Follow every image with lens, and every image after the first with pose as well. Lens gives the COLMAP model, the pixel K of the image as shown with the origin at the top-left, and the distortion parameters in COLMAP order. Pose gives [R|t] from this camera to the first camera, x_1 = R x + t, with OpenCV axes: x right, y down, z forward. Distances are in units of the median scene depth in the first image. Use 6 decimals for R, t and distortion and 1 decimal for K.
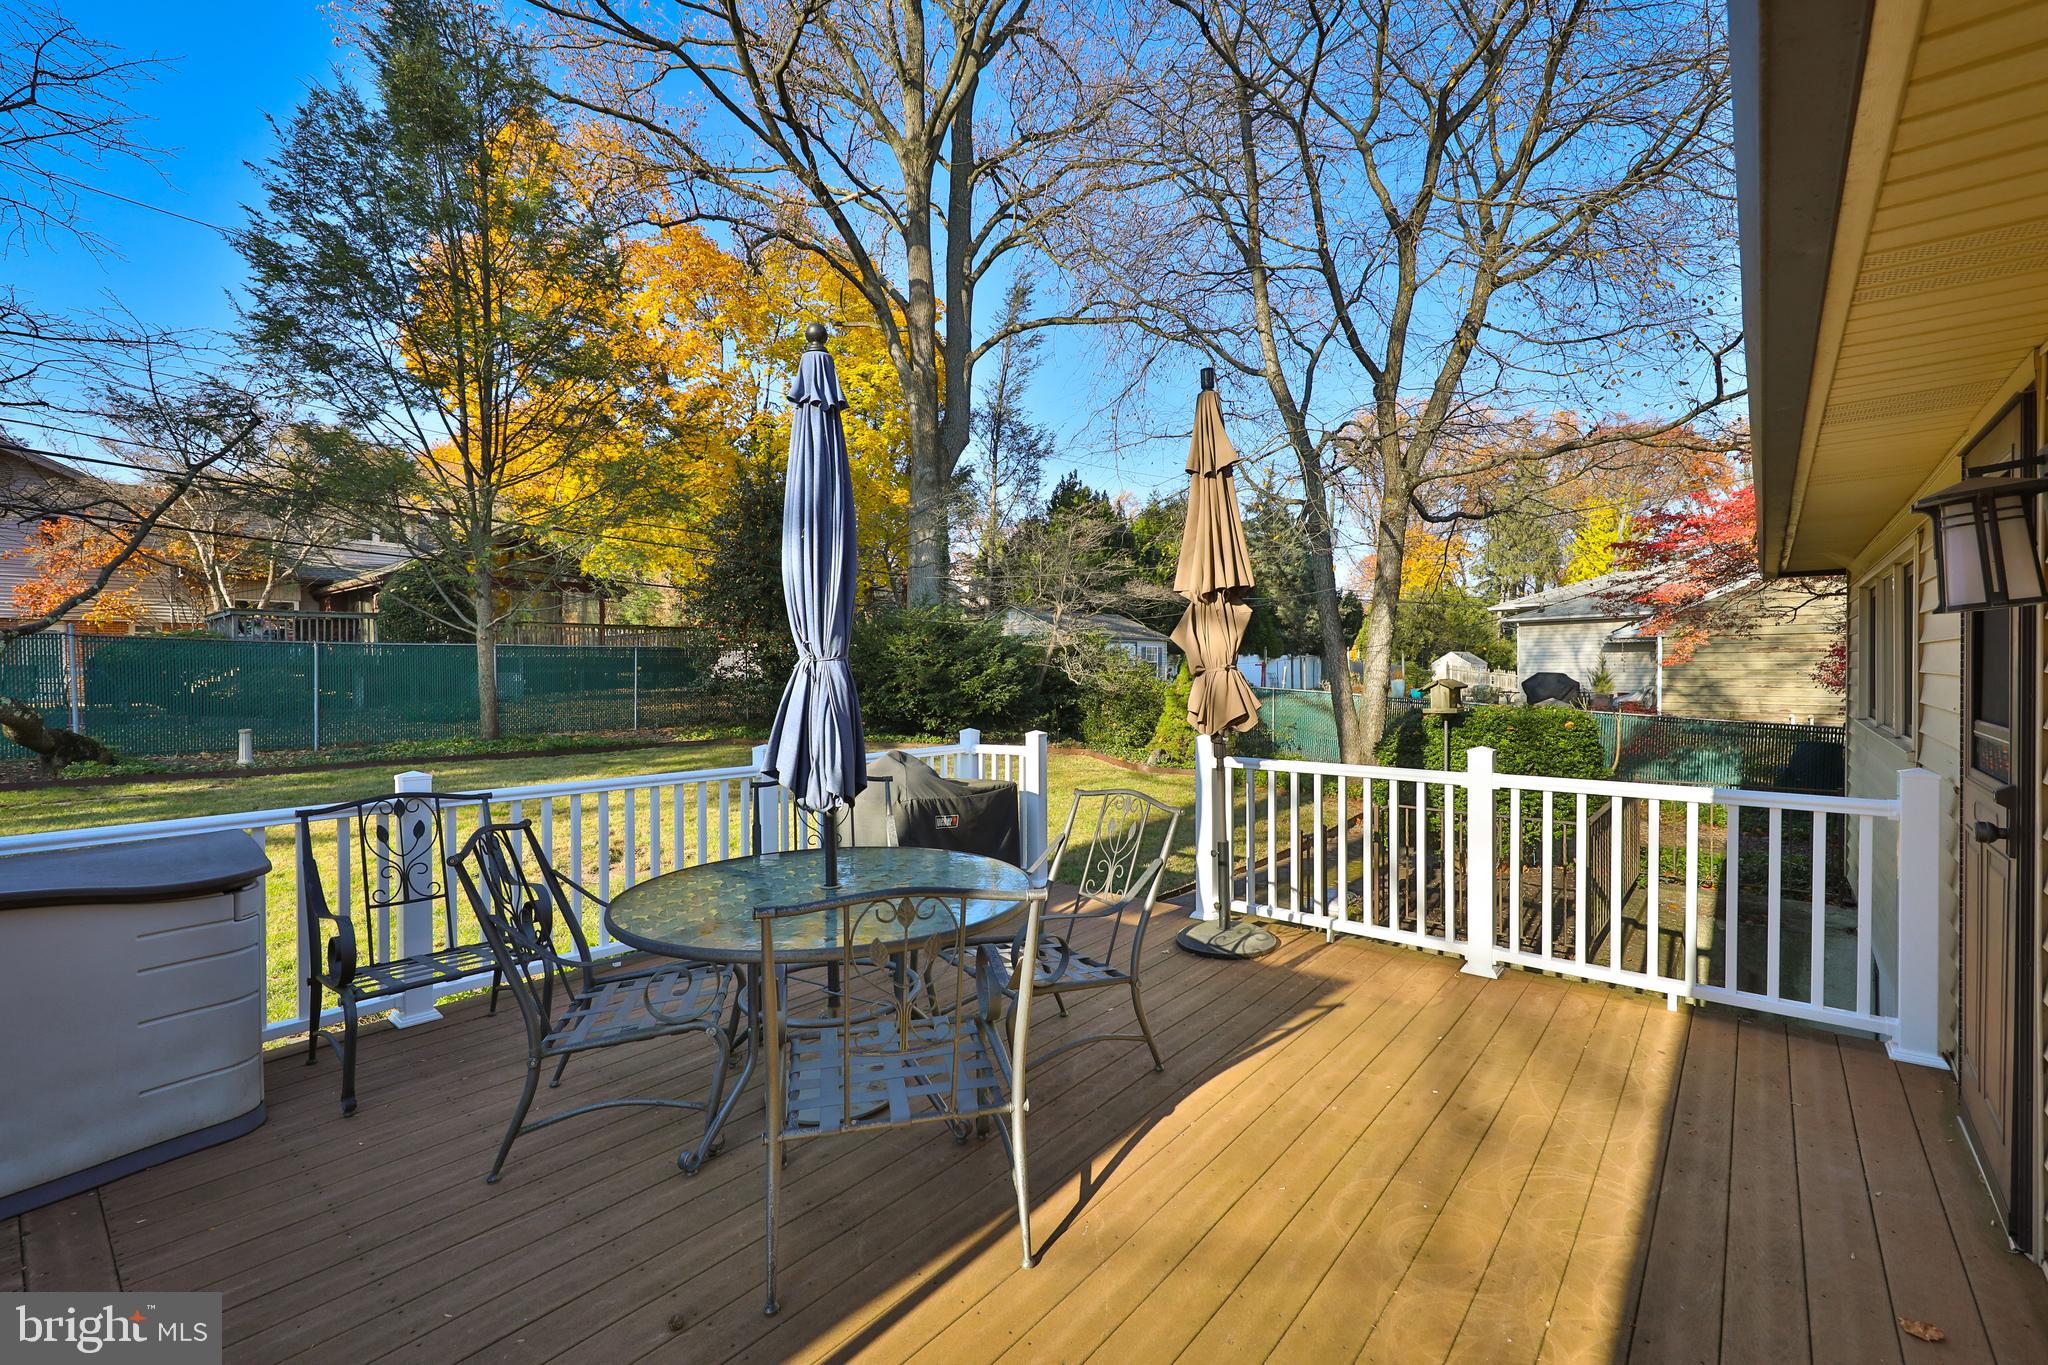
lens RADIAL K [[876.8, 0, 1024.2], [0, 876.8, 678.3], [0, 0, 1]] dist [0.007435, -0.004653]
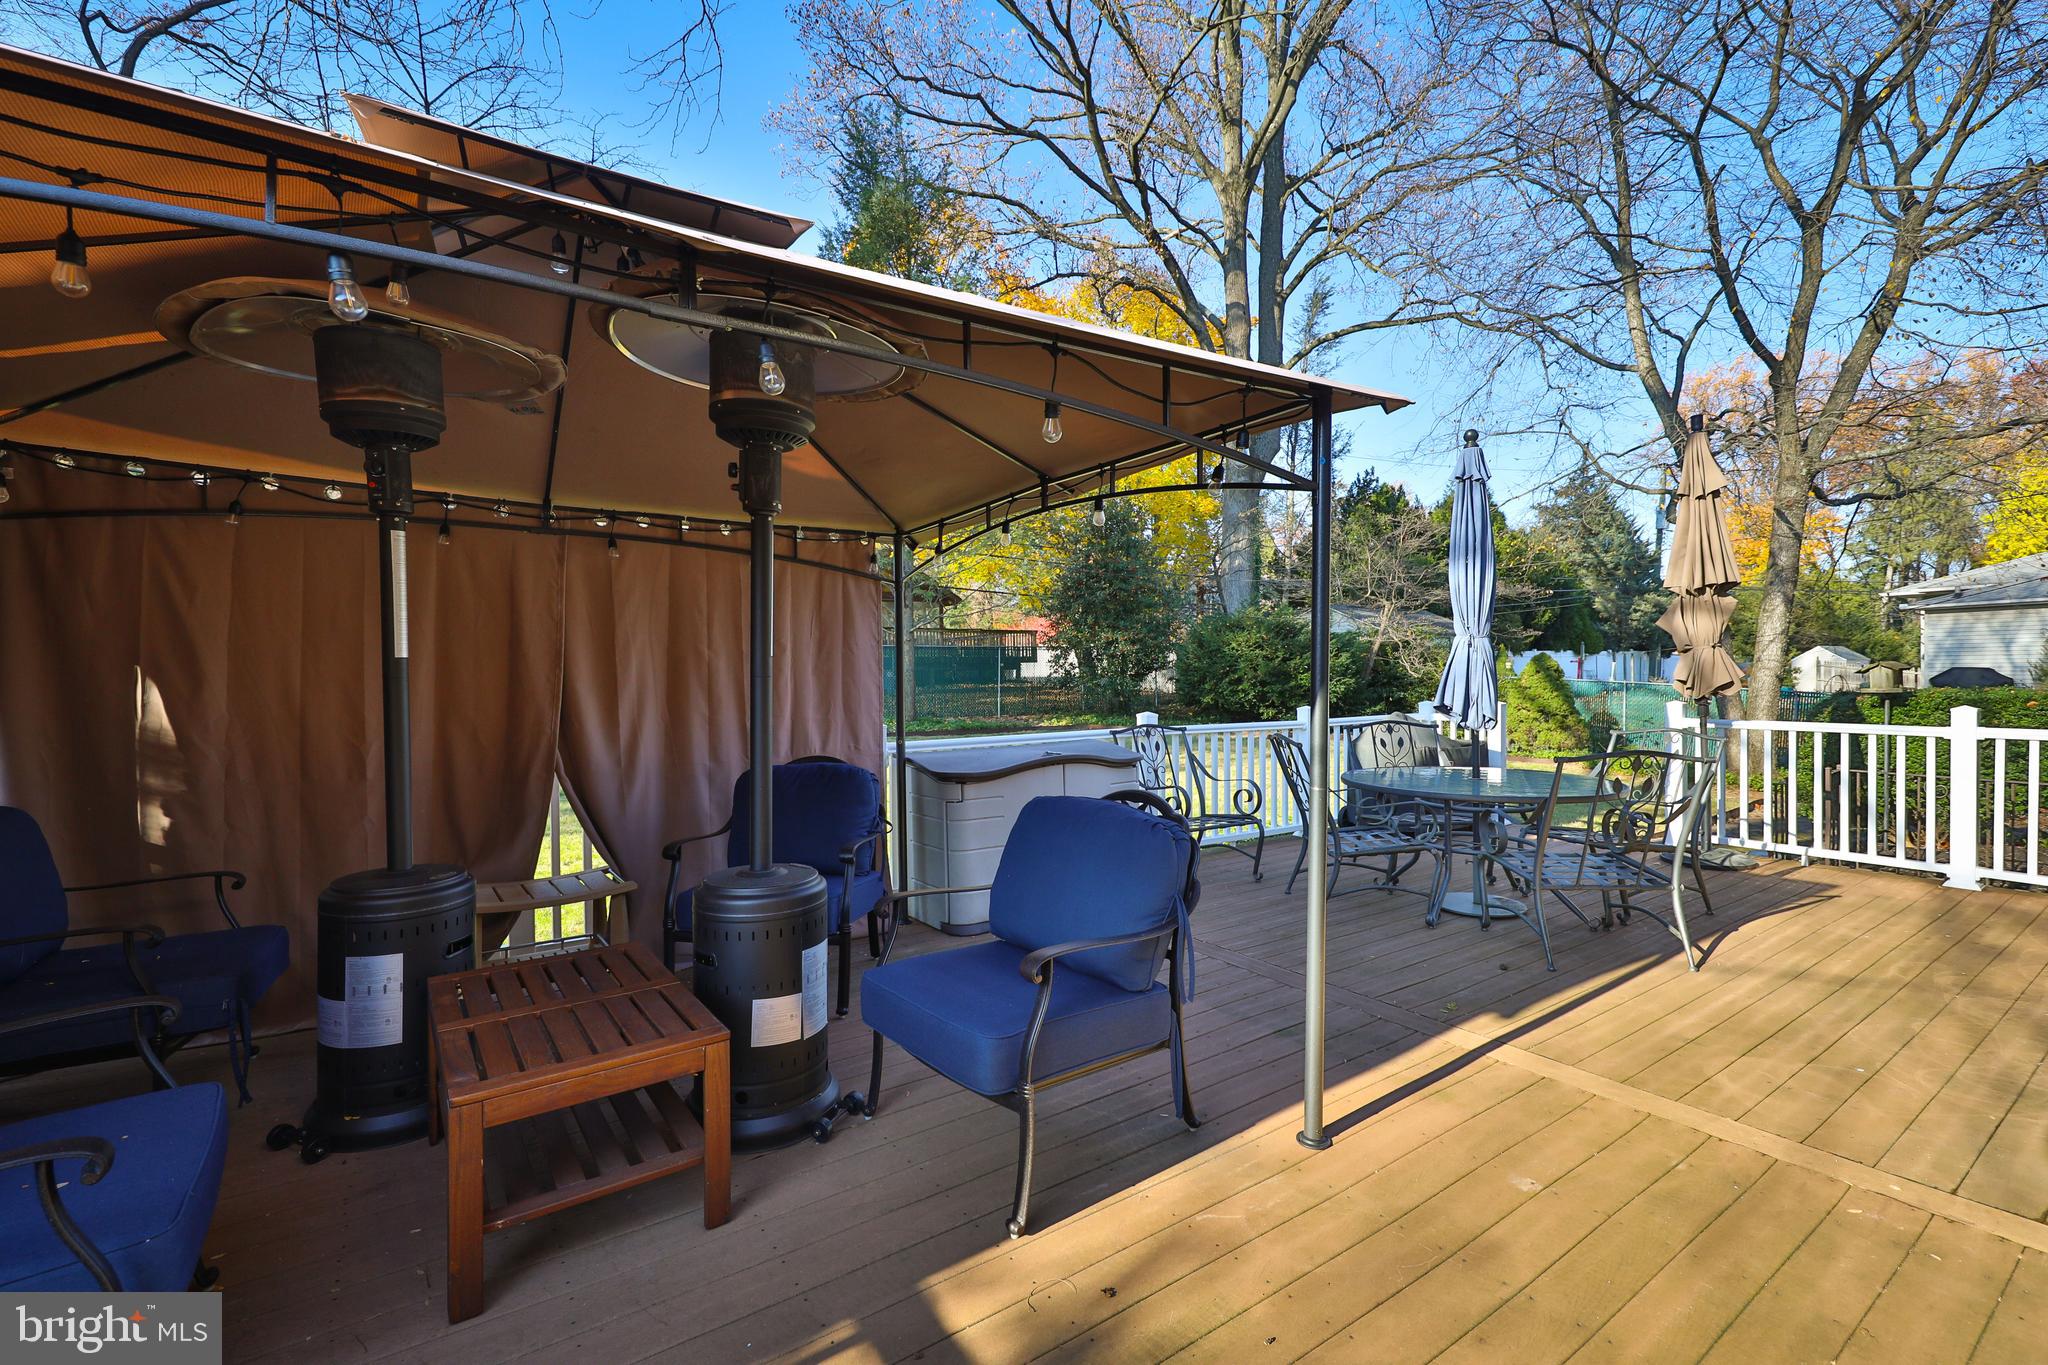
lens RADIAL K [[876.8, 0, 1017.5], [0, 876.8, 682.1], [0, 0, 1]] dist [0.007435, -0.004653]
pose [[0.961599, 0.000800, -0.274457, -0.100622], [-0.000170, 0.999997, 0.002320, 0.009777], [0.274458, -0.002185, 0.961597, -0.132677]]
